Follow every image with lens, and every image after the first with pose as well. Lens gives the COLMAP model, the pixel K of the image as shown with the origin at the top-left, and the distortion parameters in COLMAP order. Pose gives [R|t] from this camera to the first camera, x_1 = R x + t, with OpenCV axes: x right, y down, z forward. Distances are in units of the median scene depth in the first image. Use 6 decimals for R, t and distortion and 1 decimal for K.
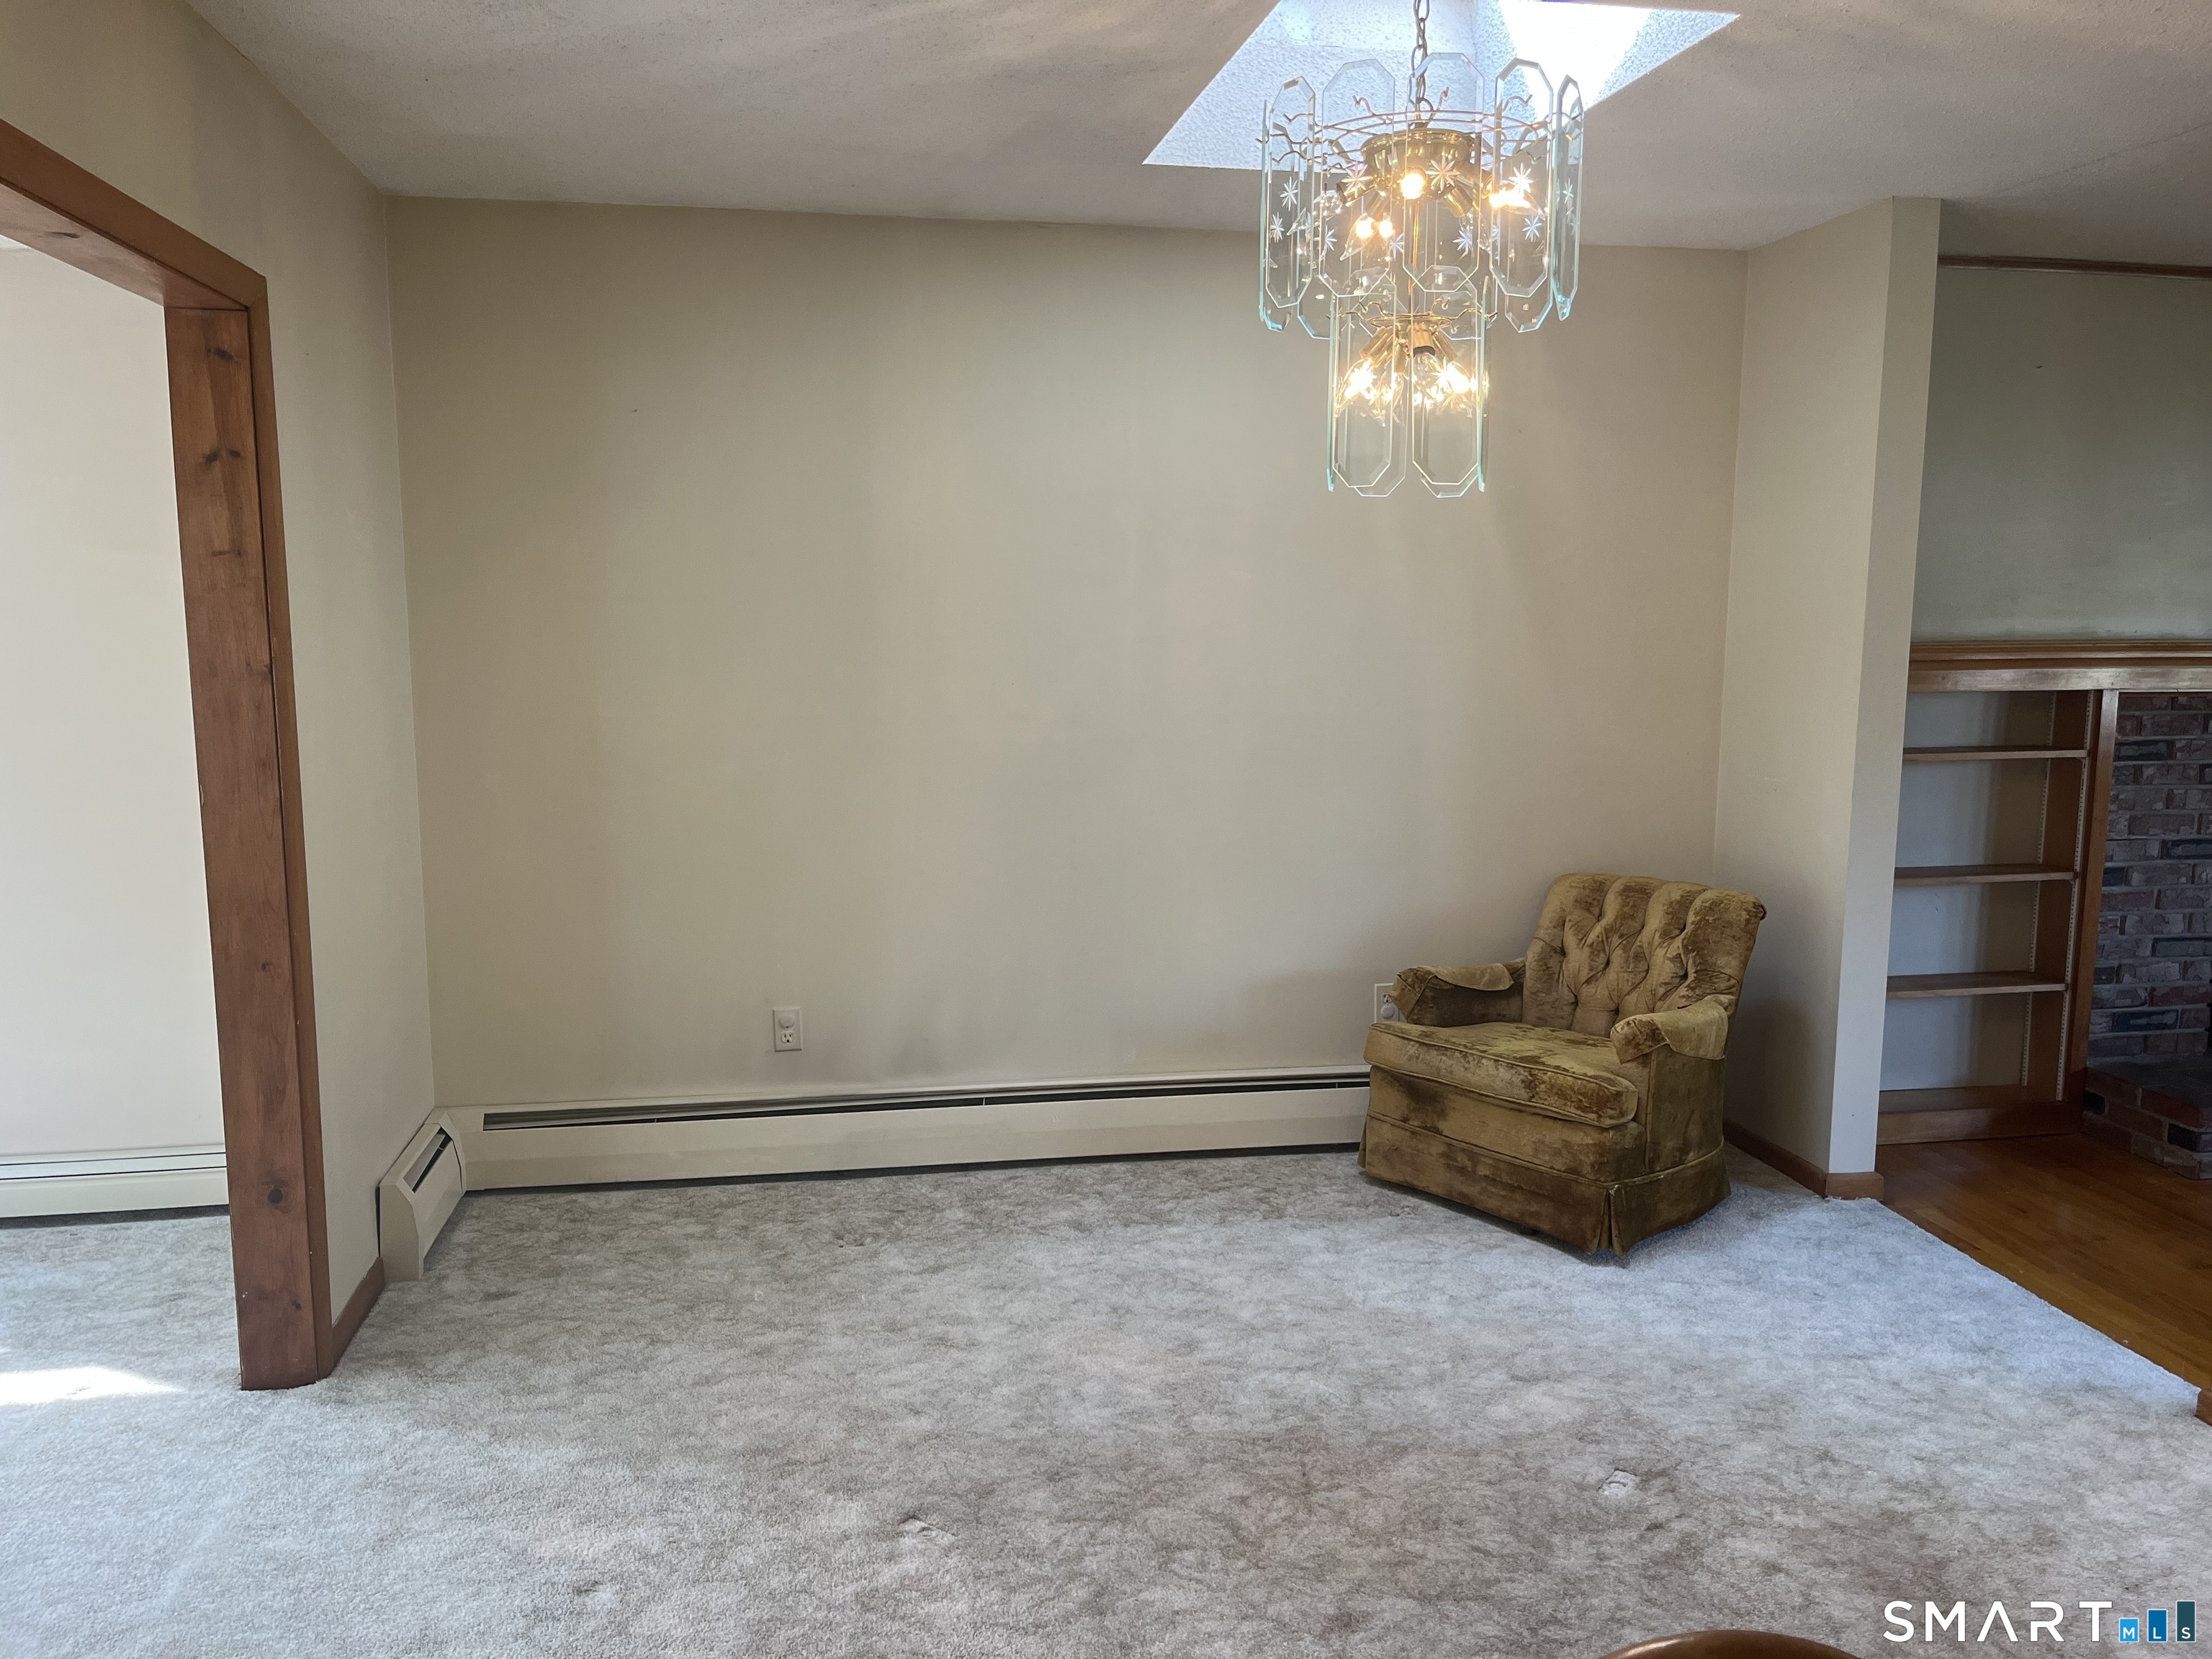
lens RADIAL K [[1679.6, 0, 1096.0], [0, 1679.6, 834.1], [0, 0, 1]] dist [0.046932, -0.062247]
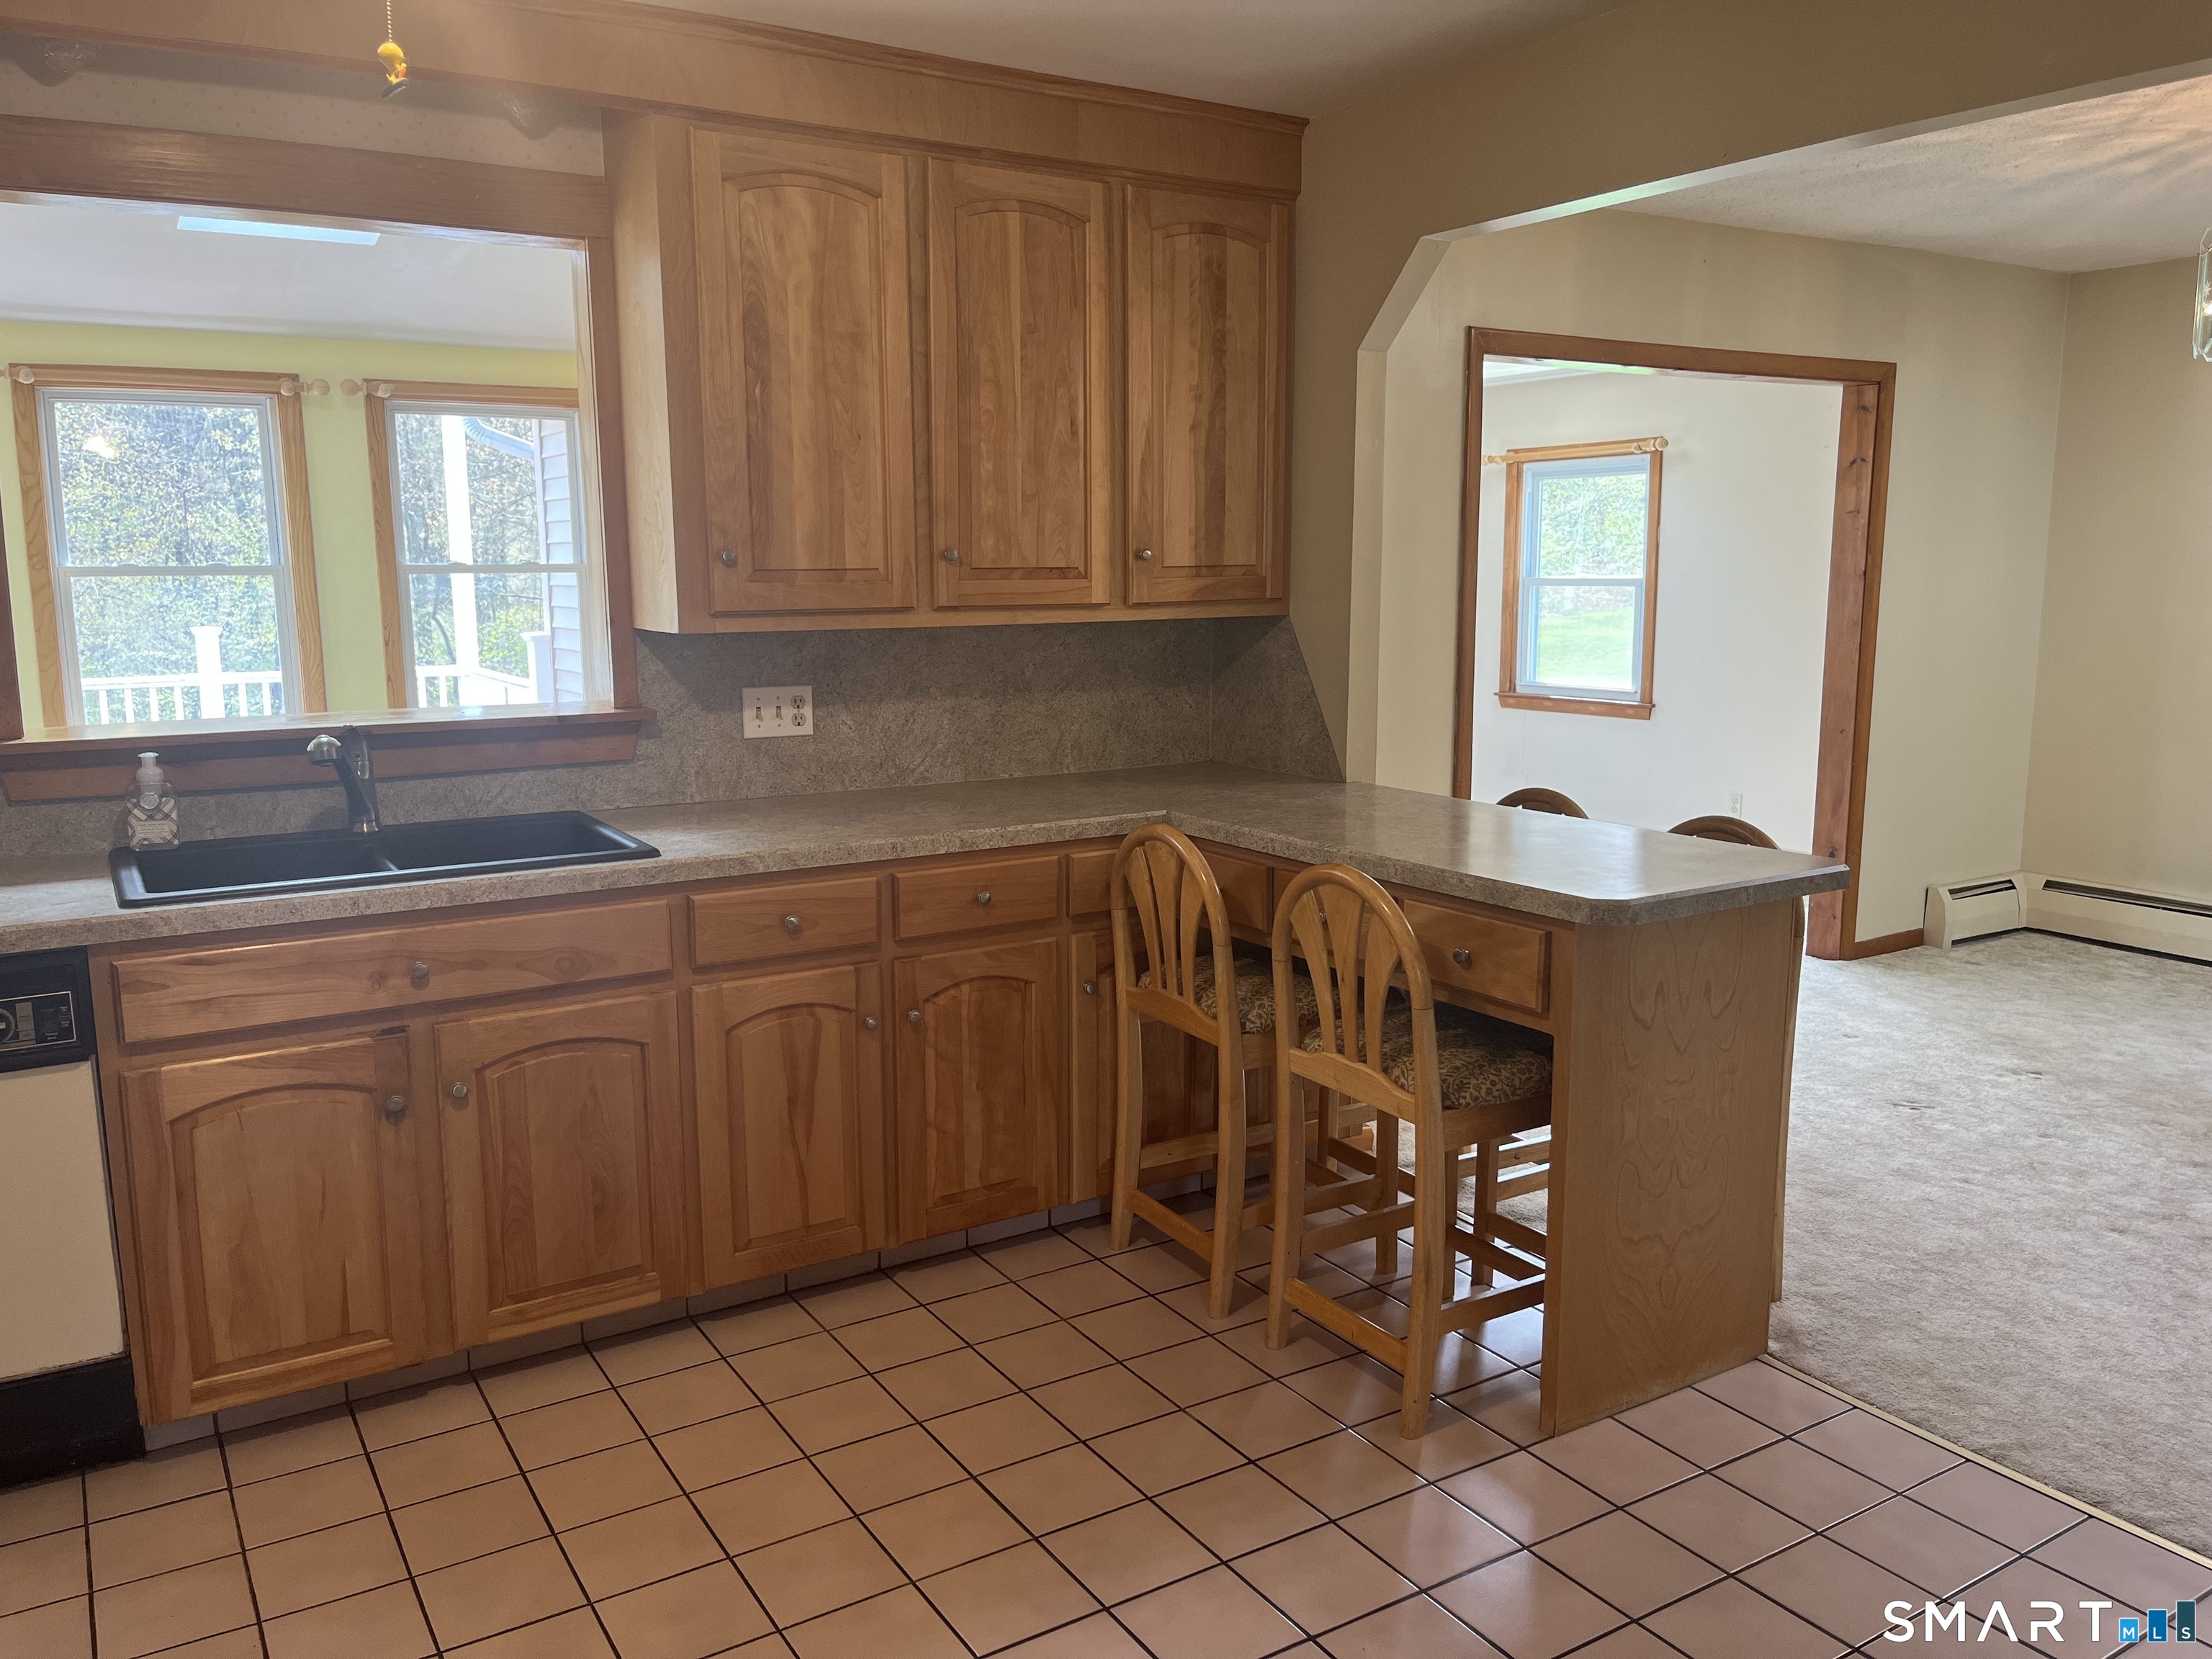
lens RADIAL K [[1679.6, 0, 1100.4], [0, 1679.6, 820.8], [0, 0, 1]] dist [0.046932, -0.062247]
pose [[0.373745, 0.139533, -0.916976, 0.981699], [-0.116614, 0.987844, 0.102786, 0.081777], [0.920172, 0.068516, 0.385473, -0.499873]]
